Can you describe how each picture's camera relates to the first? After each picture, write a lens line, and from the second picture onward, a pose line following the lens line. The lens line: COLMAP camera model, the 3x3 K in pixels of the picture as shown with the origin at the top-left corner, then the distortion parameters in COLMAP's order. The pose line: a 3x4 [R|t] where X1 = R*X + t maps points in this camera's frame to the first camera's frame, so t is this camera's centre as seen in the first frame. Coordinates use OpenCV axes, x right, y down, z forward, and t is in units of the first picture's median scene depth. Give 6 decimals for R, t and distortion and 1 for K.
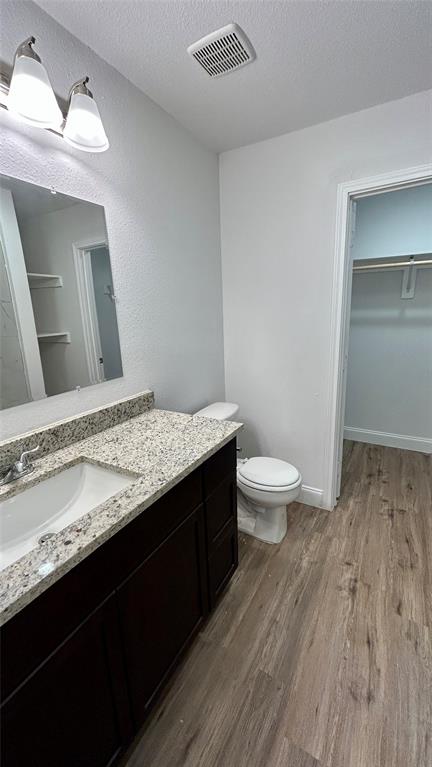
lens RADIAL K [[306.9, 0, 216.0], [0, 306.9, 383.5], [0, 0, 1]] dist [0.000035, -0.000048]
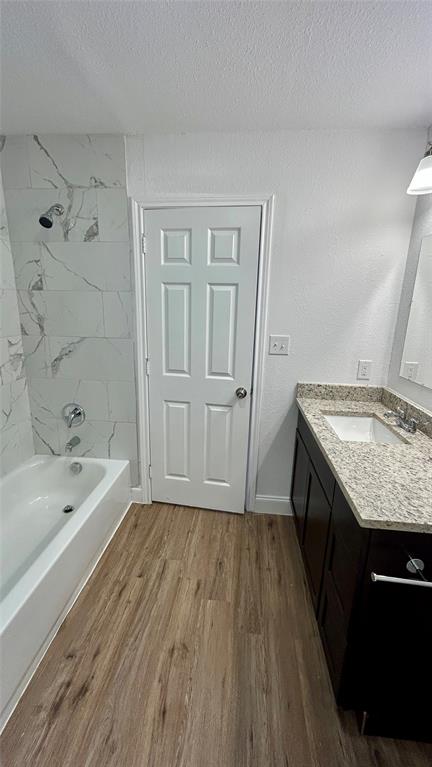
lens RADIAL K [[310.3, 0, 216.0], [0, 310.3, 383.5], [0, 0, 1]] dist [0.003234, 0.000192]
pose [[-0.909708, 0.109528, -0.400544, 0.642798], [-0.094337, 0.884853, 0.456218, -0.407513], [0.404391, 0.452812, -0.794625, 1.397995]]
